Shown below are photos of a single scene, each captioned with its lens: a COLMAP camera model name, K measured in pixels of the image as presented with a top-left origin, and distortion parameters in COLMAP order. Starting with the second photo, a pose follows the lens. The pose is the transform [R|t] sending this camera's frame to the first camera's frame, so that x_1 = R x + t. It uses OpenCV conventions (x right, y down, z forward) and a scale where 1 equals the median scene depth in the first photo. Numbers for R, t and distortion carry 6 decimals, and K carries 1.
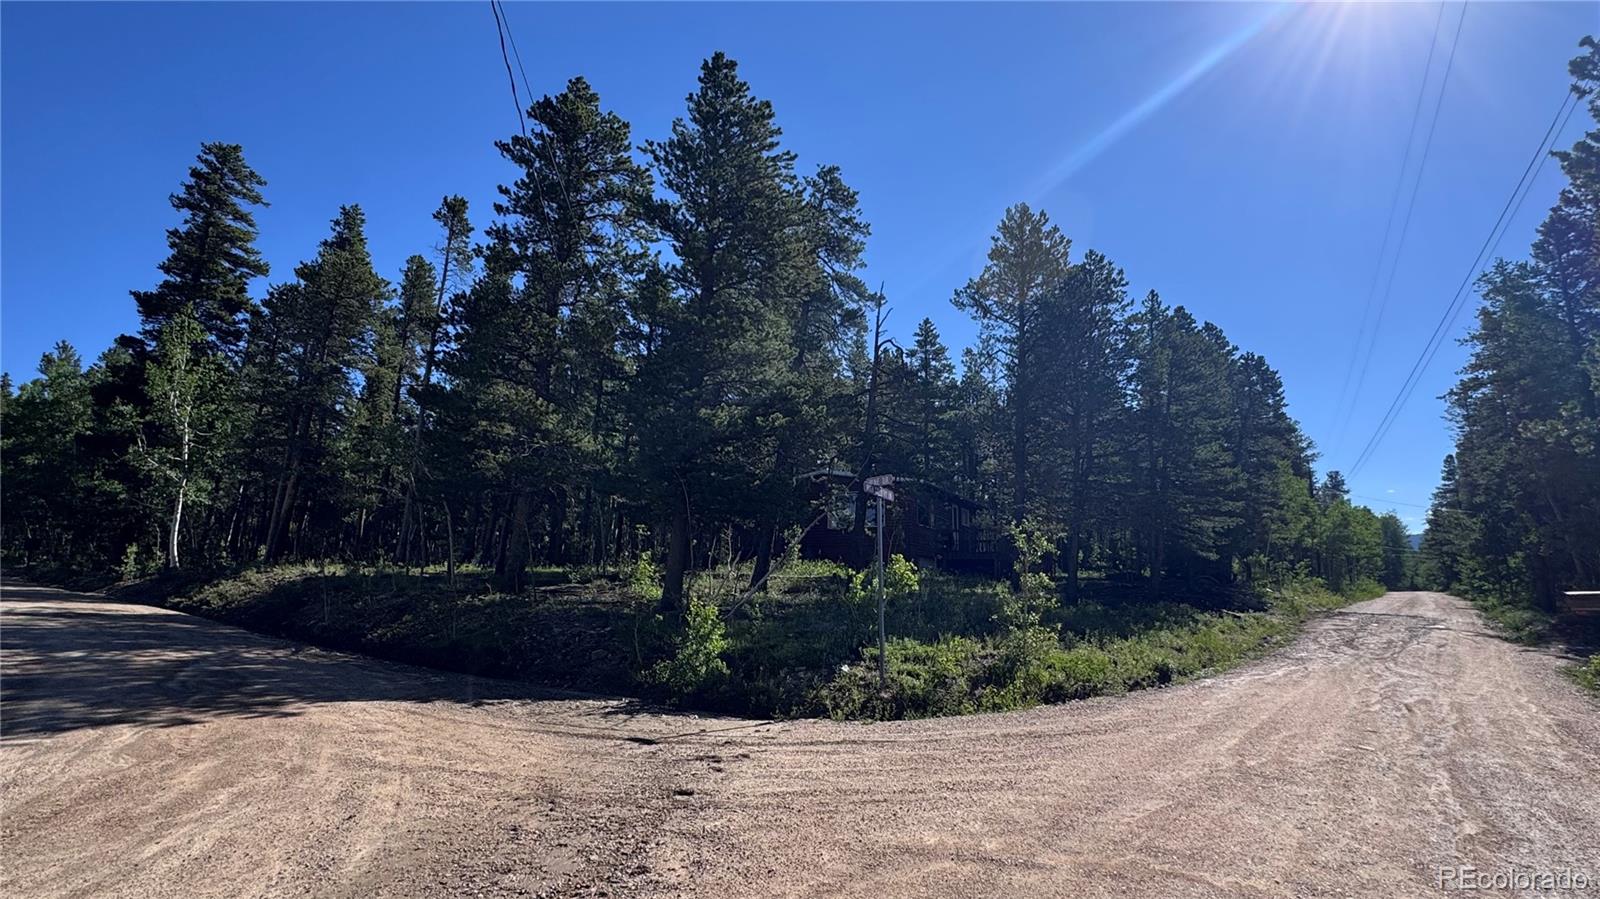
lens RADIAL K [[850.2, 0, 799.4], [0, 850.2, 449.6], [0, 0, 1]] dist [0.000066, 0.000367]
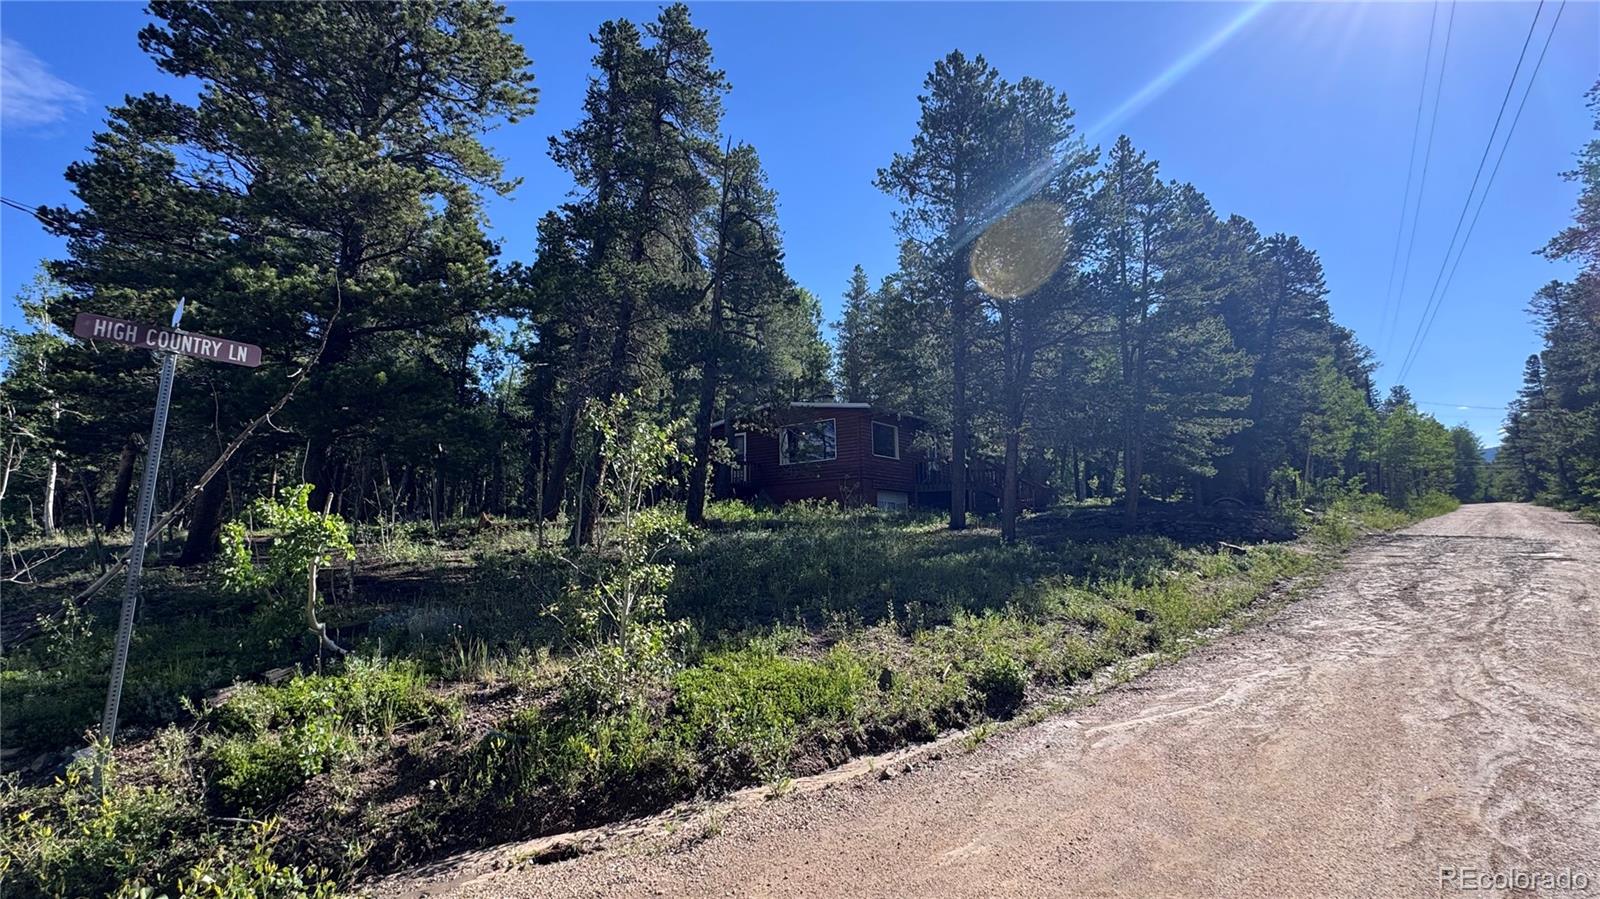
lens RADIAL K [[713.1, 0, 800.1], [0, 713.1, 449.8], [0, 0, 1]] dist [0.009490, -0.007975]
pose [[0.988740, -0.055667, -0.138907, 0.148474], [0.063438, 0.996622, 0.052155, 0.034405], [0.135534, -0.060380, 0.988931, 0.222883]]
